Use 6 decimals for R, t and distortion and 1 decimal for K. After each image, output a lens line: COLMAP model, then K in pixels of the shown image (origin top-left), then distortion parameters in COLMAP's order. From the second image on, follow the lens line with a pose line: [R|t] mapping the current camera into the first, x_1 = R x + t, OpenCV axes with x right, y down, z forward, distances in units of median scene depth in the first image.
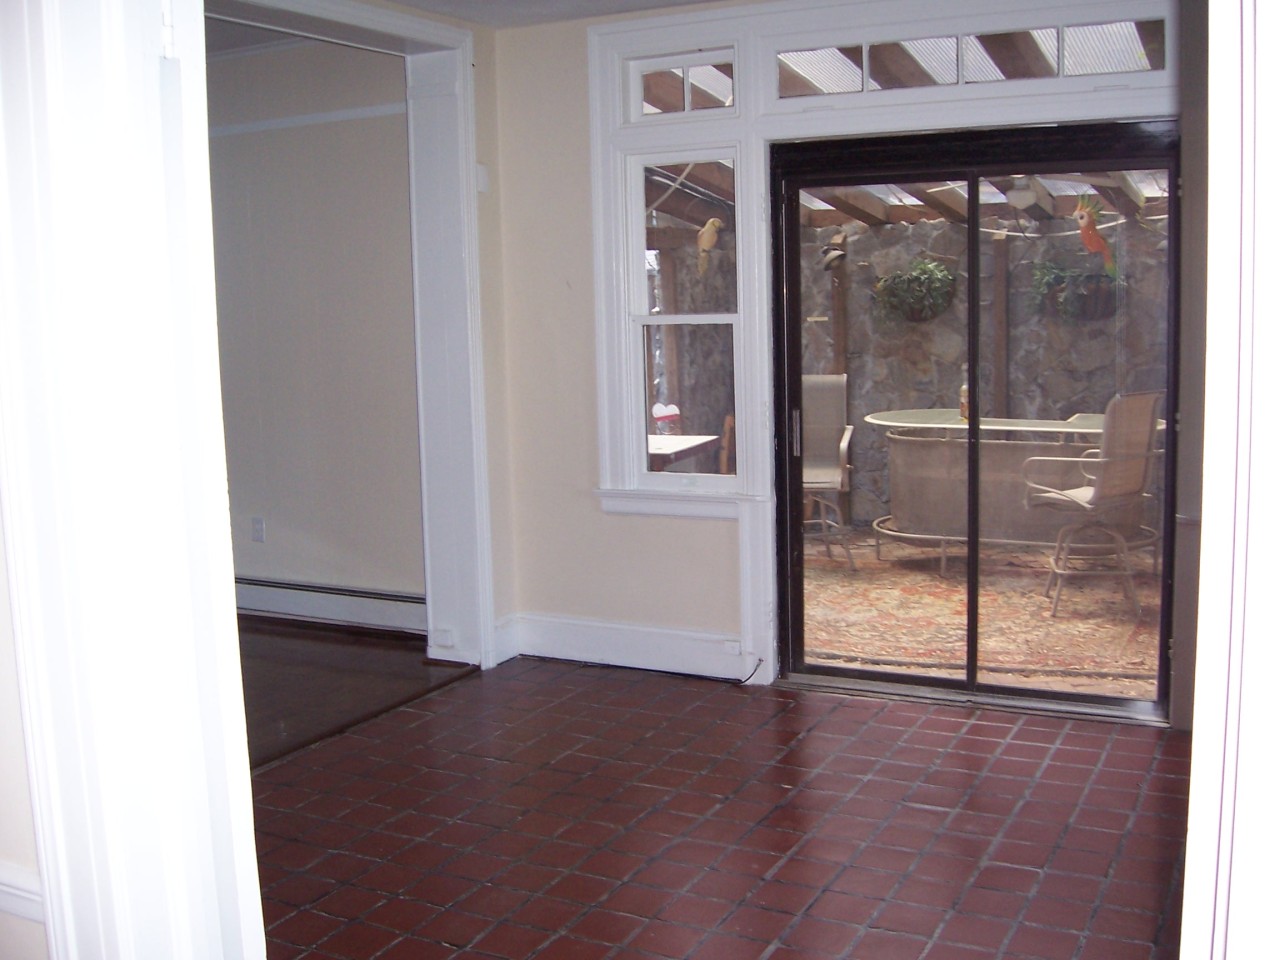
lens RADIAL K [[1370.2, 0, 642.1], [0, 1370.2, 480.4], [0, 0, 1]] dist [-0.133839, 0.000000]
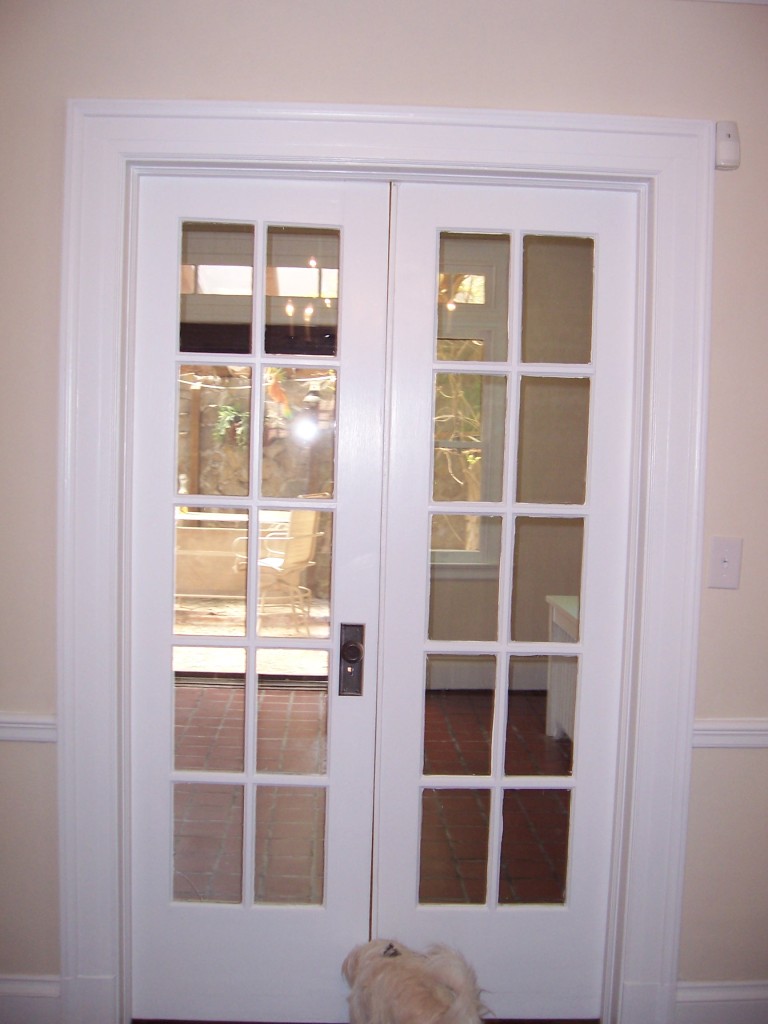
lens RADIAL K [[1096.2, 0, 384.7], [0, 1096.2, 510.3], [0, 0, 1]] dist [-0.133839, 0.000000]
pose [[0.868562, 0.011153, 0.495455, -0.133371], [0.017911, 0.998387, -0.053873, 0.016113], [-0.495257, 0.055666, 0.866961, -0.095680]]
